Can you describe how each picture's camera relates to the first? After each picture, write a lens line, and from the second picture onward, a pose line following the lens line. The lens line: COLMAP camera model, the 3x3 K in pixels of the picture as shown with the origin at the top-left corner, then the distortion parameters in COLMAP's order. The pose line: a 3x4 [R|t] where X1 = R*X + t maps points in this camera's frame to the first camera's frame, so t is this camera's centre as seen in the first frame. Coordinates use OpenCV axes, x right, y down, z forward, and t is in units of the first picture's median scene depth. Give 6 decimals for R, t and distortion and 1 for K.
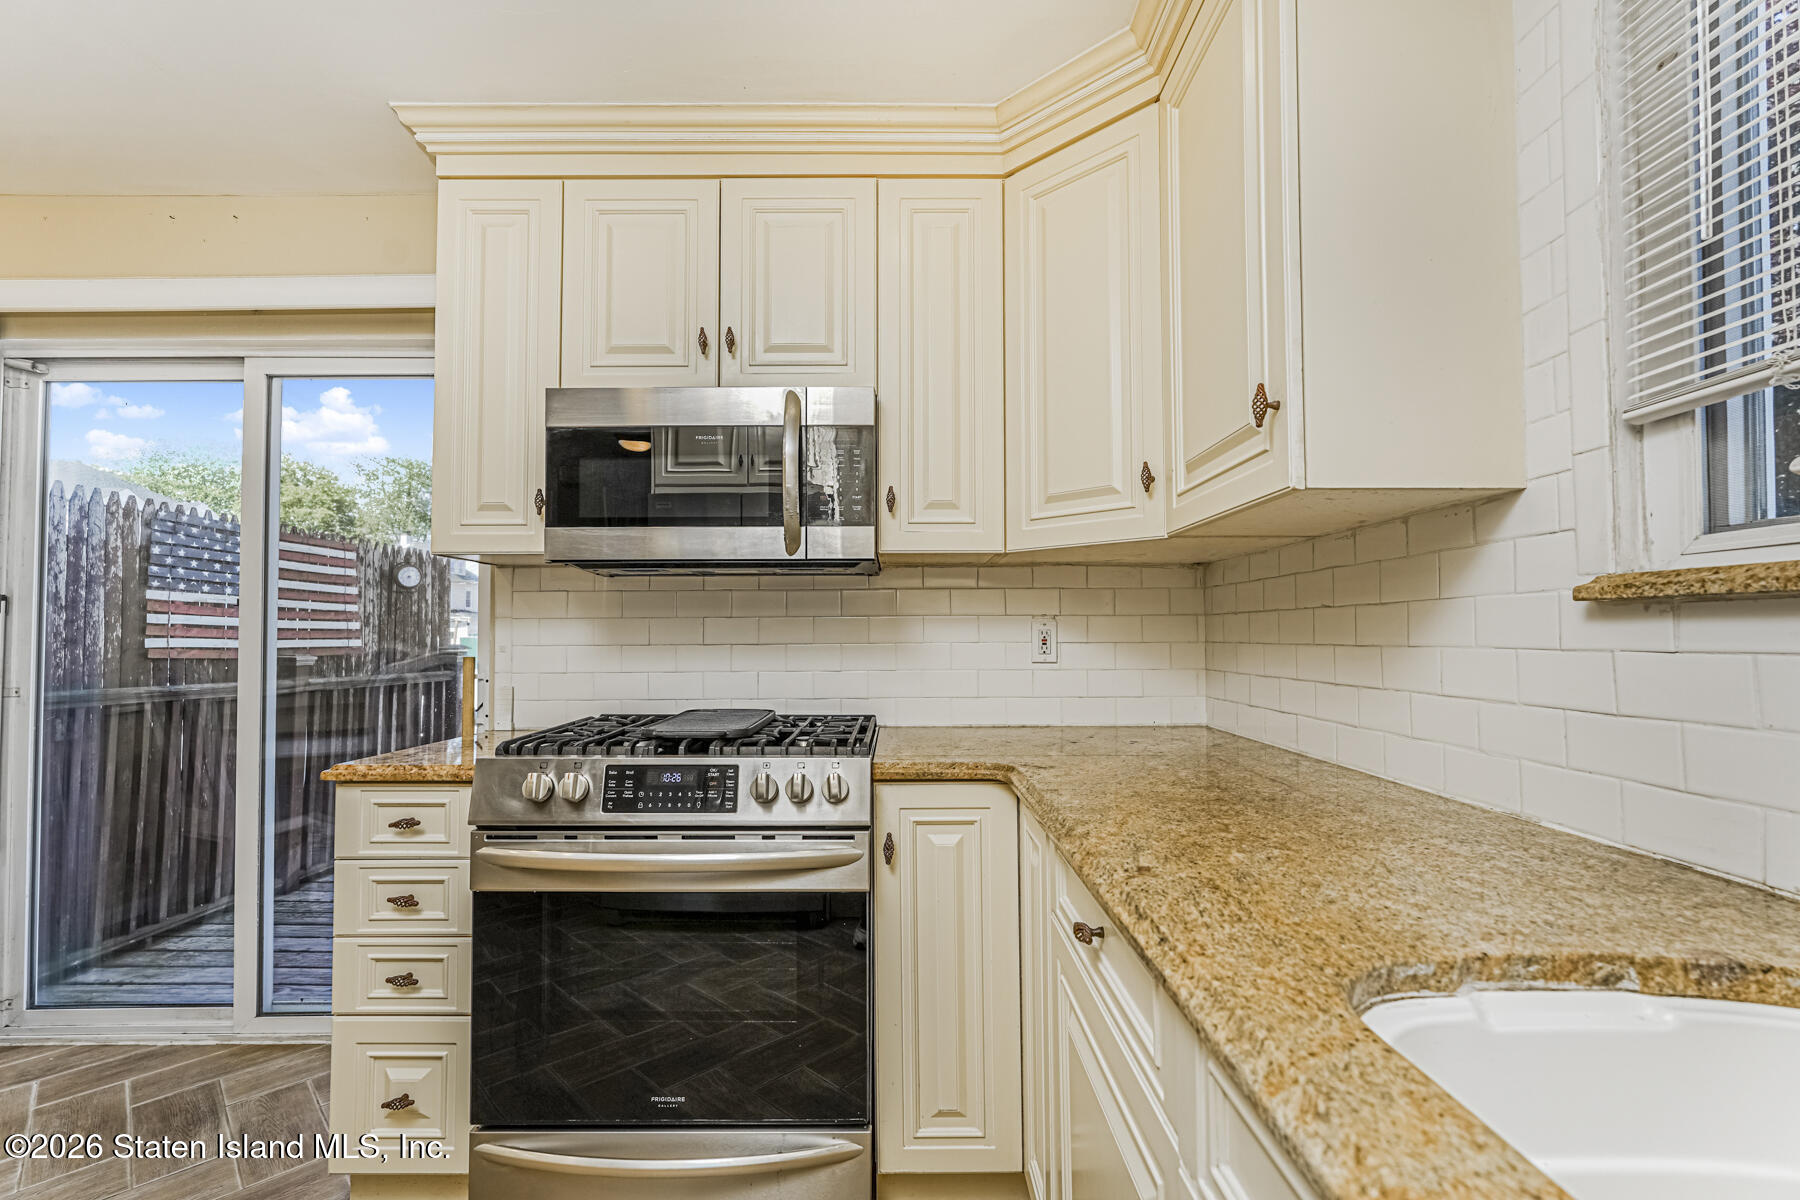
lens RADIAL K [[802.7, 0, 907.4], [0, 802.7, 605.7], [0, 0, 1]] dist [-0.017417, 0.009155]
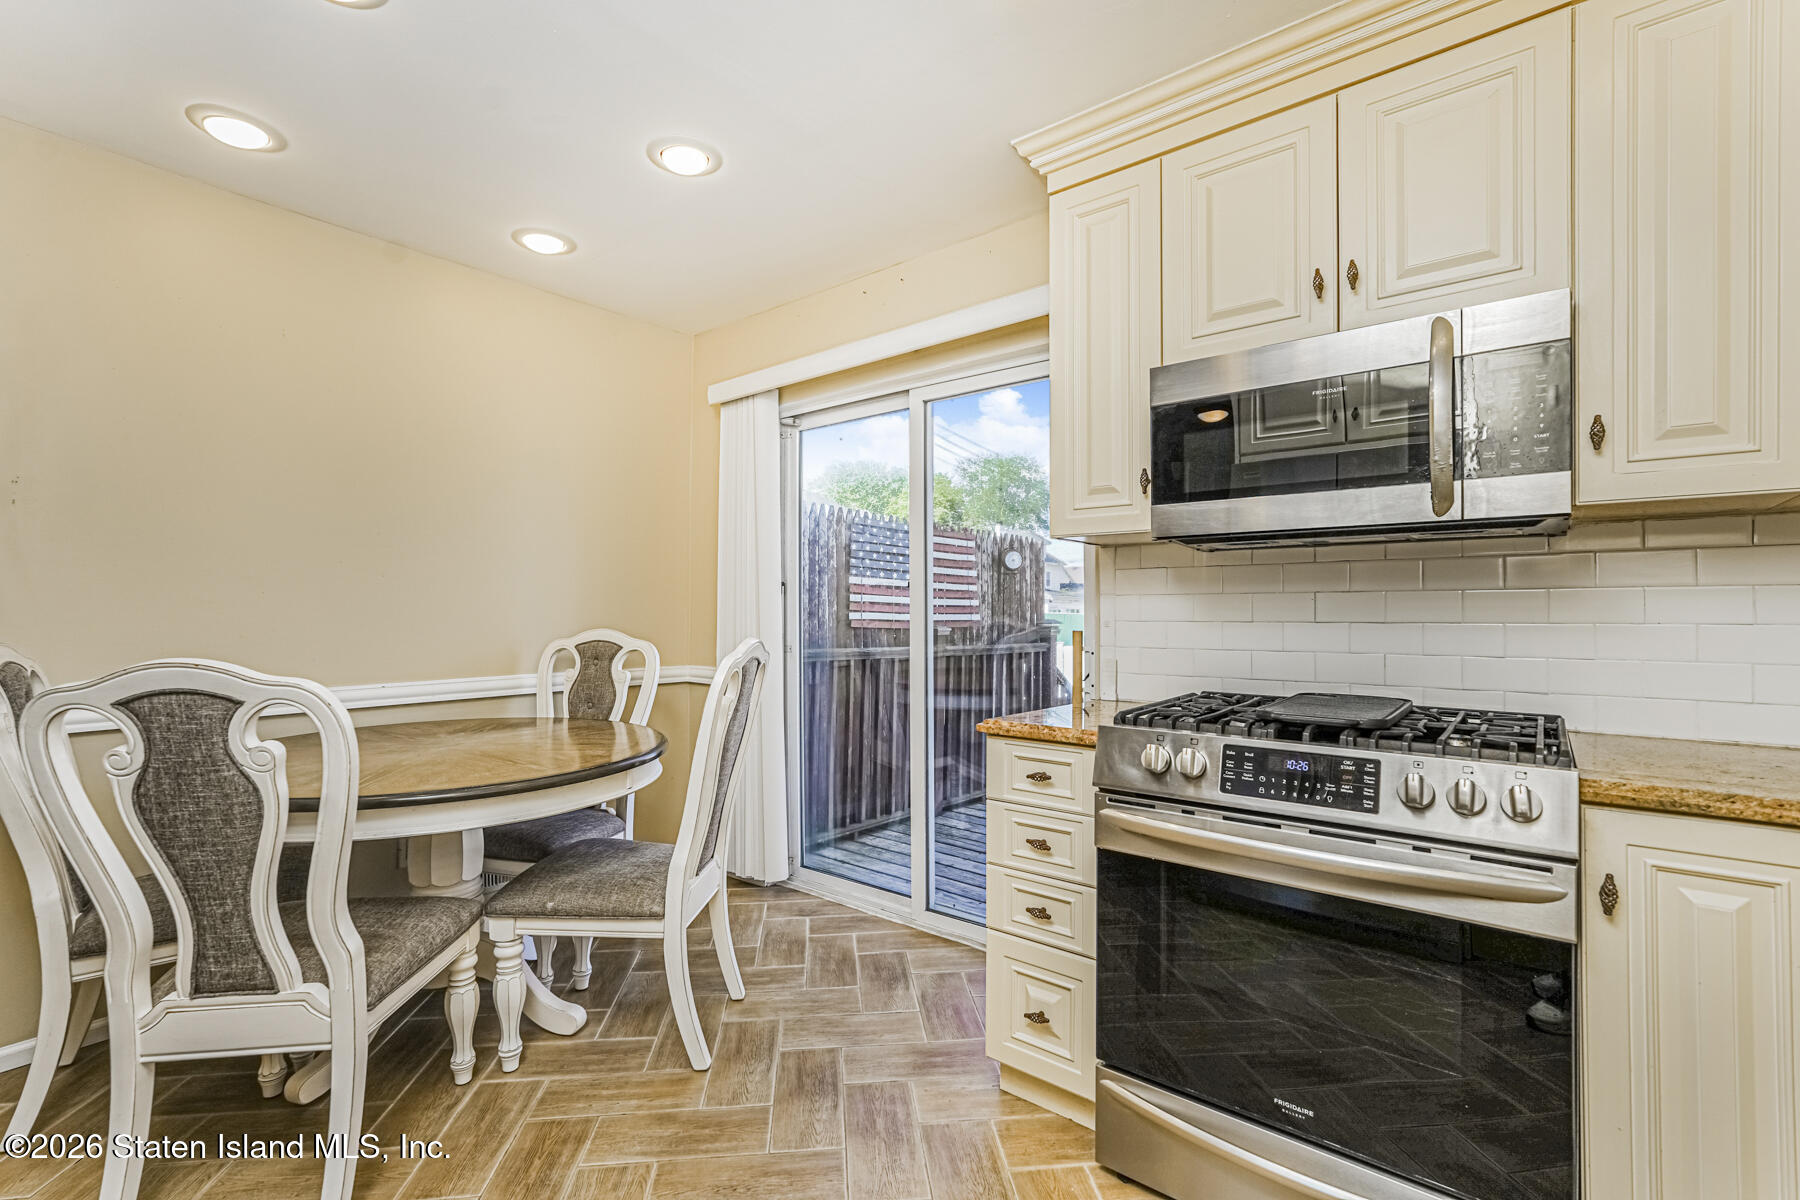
lens RADIAL K [[802.7, 0, 893.5], [0, 802.7, 605.6], [0, 0, 1]] dist [-0.017417, 0.009155]
pose [[0.769696, -0.000149, -0.638411, -0.052349], [0.018873, 0.999568, 0.022520, 0.000600], [0.638132, -0.029382, 0.769366, -0.001758]]
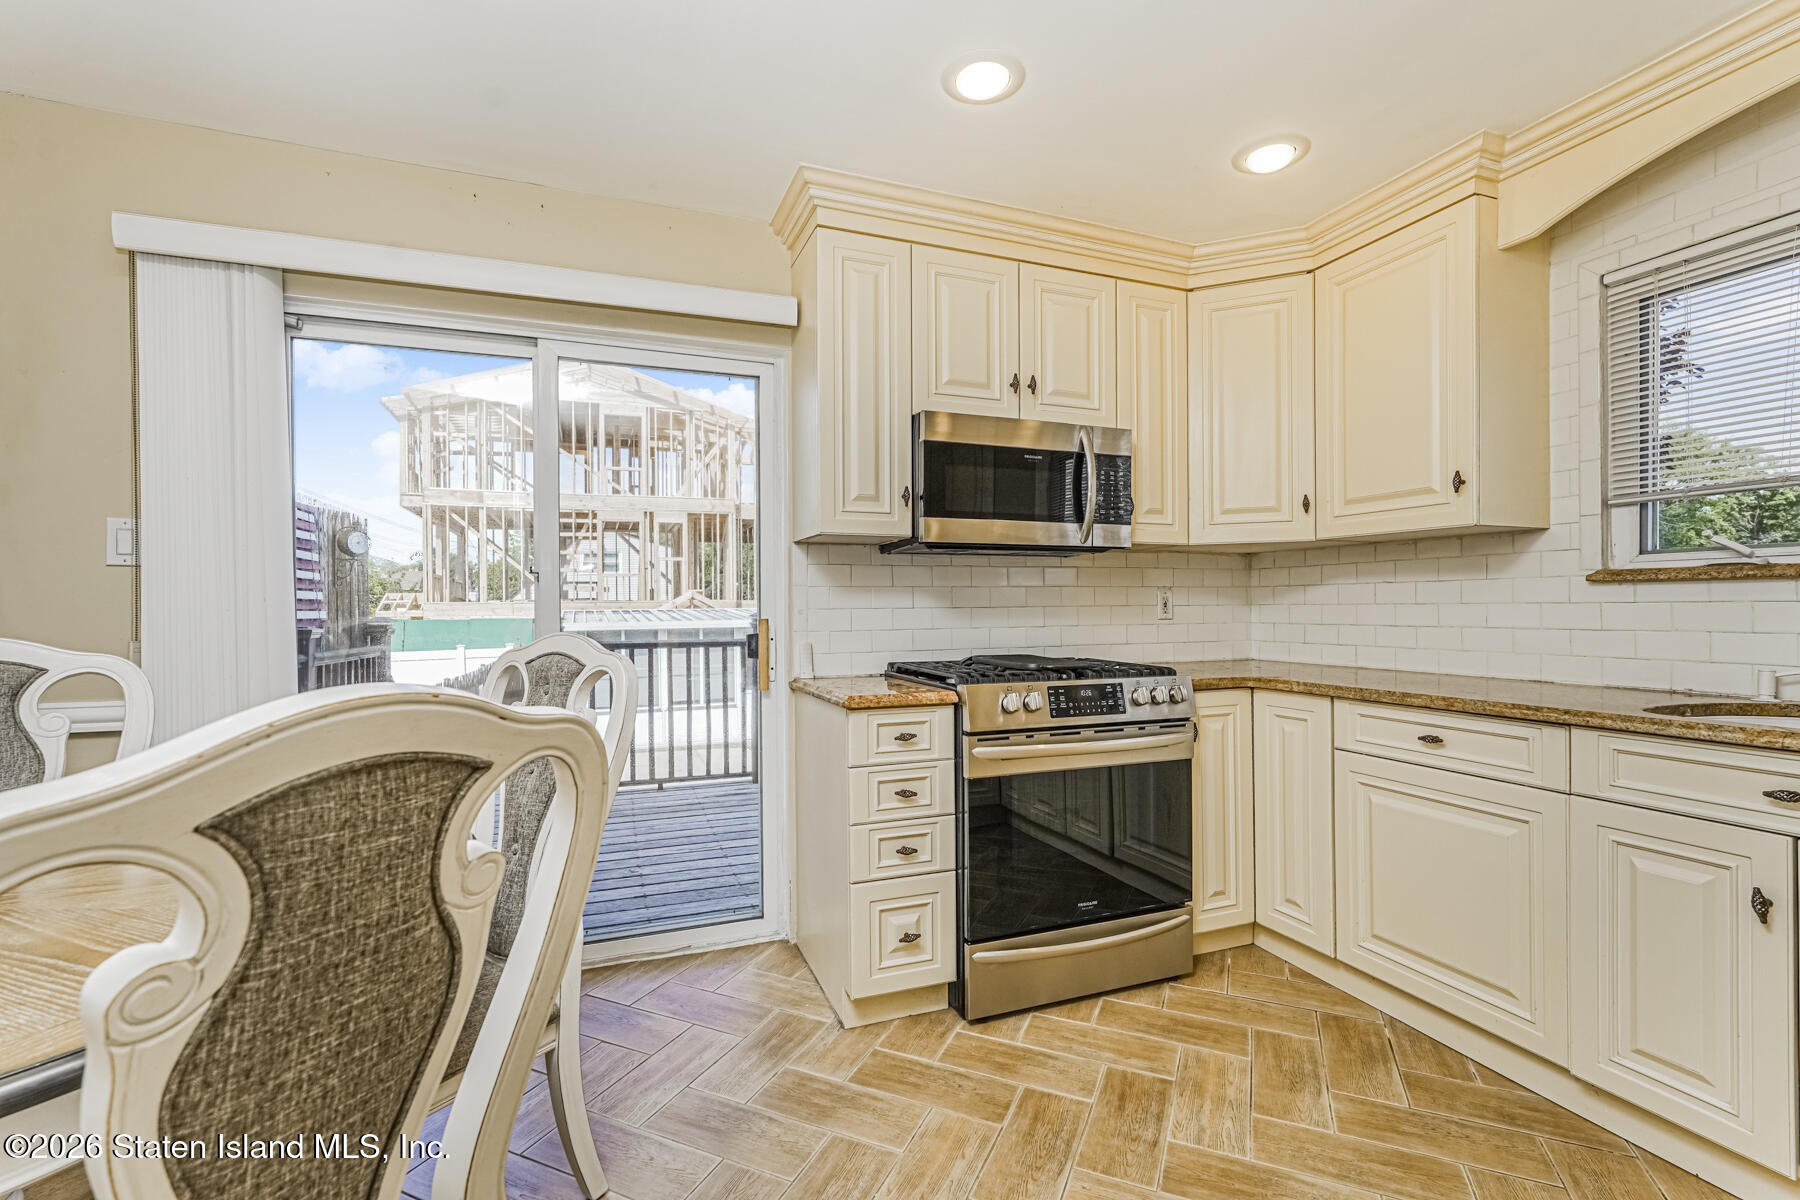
lens RADIAL K [[802.7, 0, 898.5], [0, 802.7, 612.3], [0, 0, 1]] dist [-0.017417, 0.009155]
pose [[0.932860, -0.003242, 0.360224, -0.958646], [-0.009522, 0.999388, 0.033652, 0.014143], [-0.360113, -0.034823, 0.932259, -0.218577]]
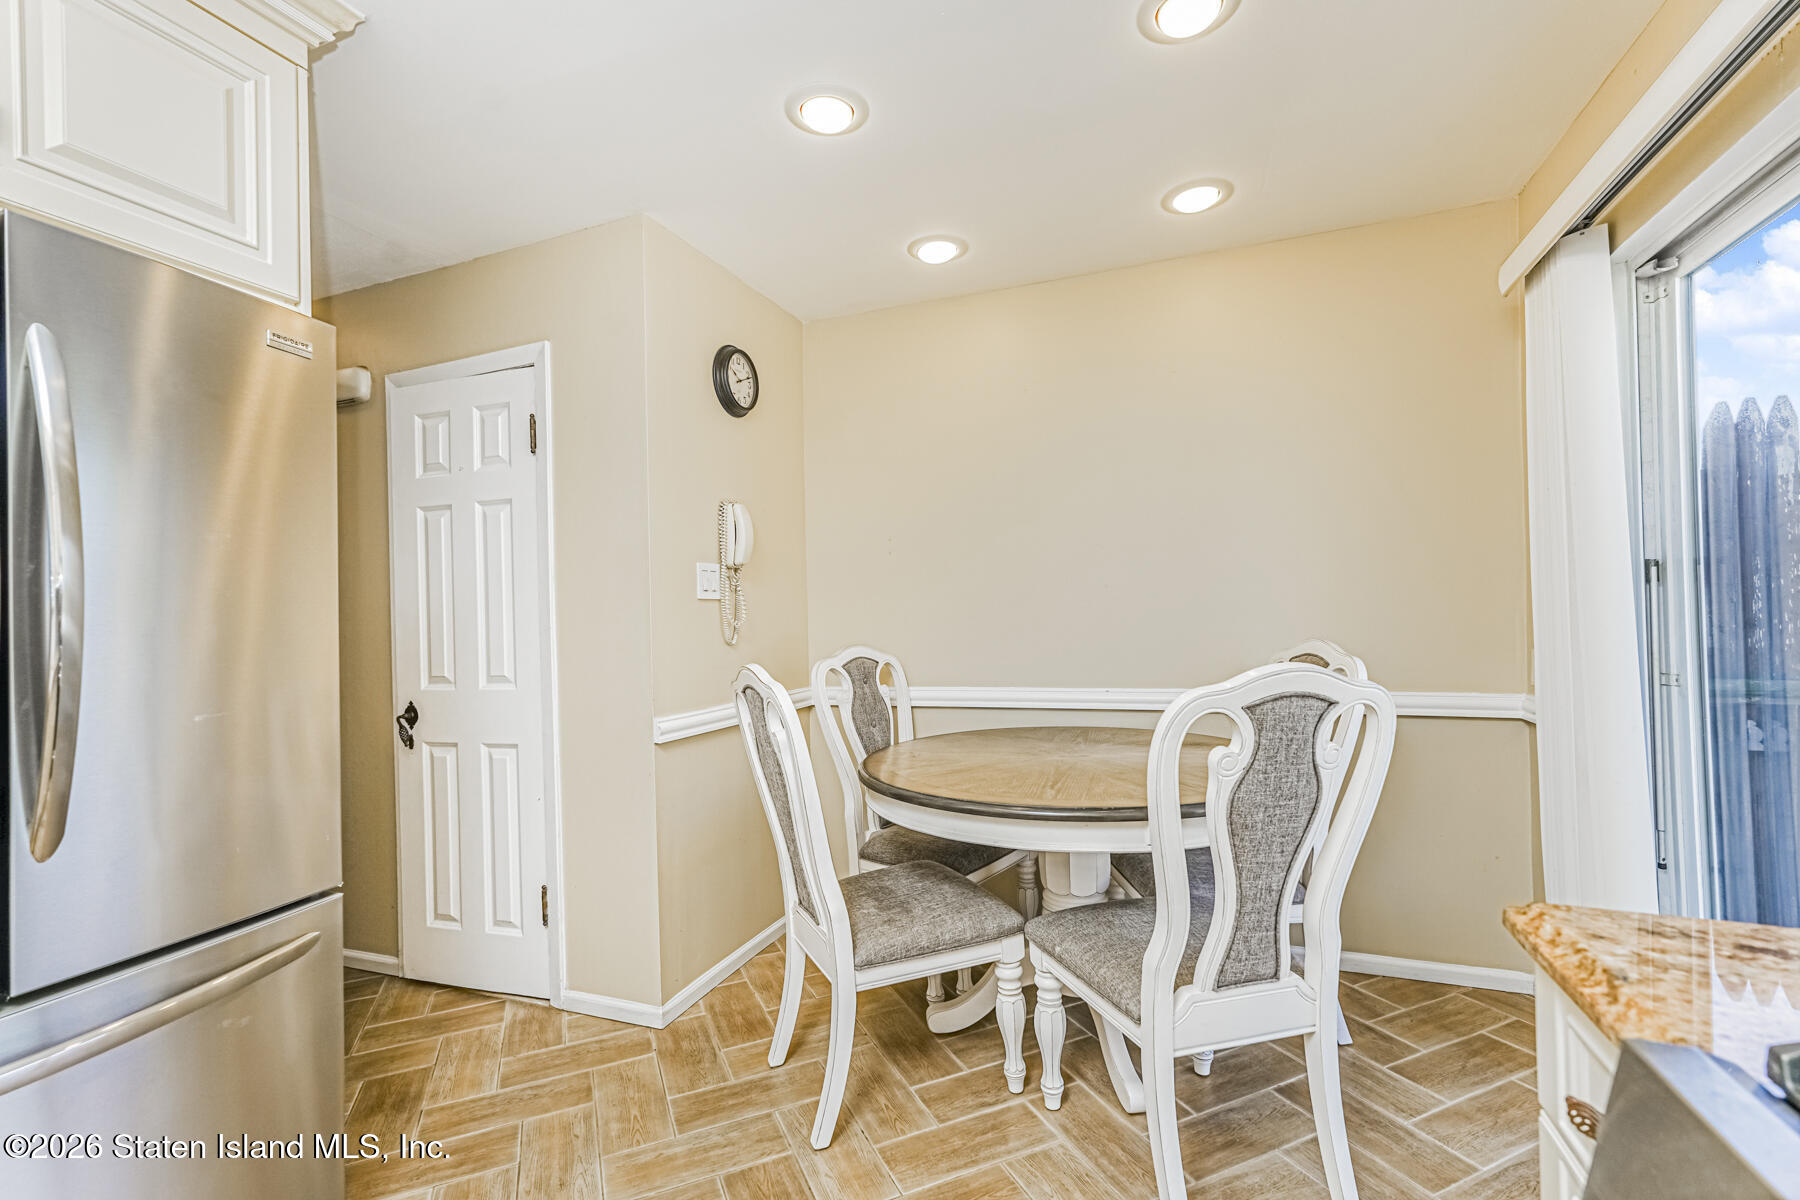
lens RADIAL K [[802.7, 0, 973.5], [0, 802.7, 615.4], [0, 0, 1]] dist [-0.017417, 0.009155]
pose [[-0.371847, 0.008508, -0.928255, -0.162930], [0.054817, 0.998414, -0.012808, 0.022509], [0.926674, -0.055647, -0.371724, 0.828038]]
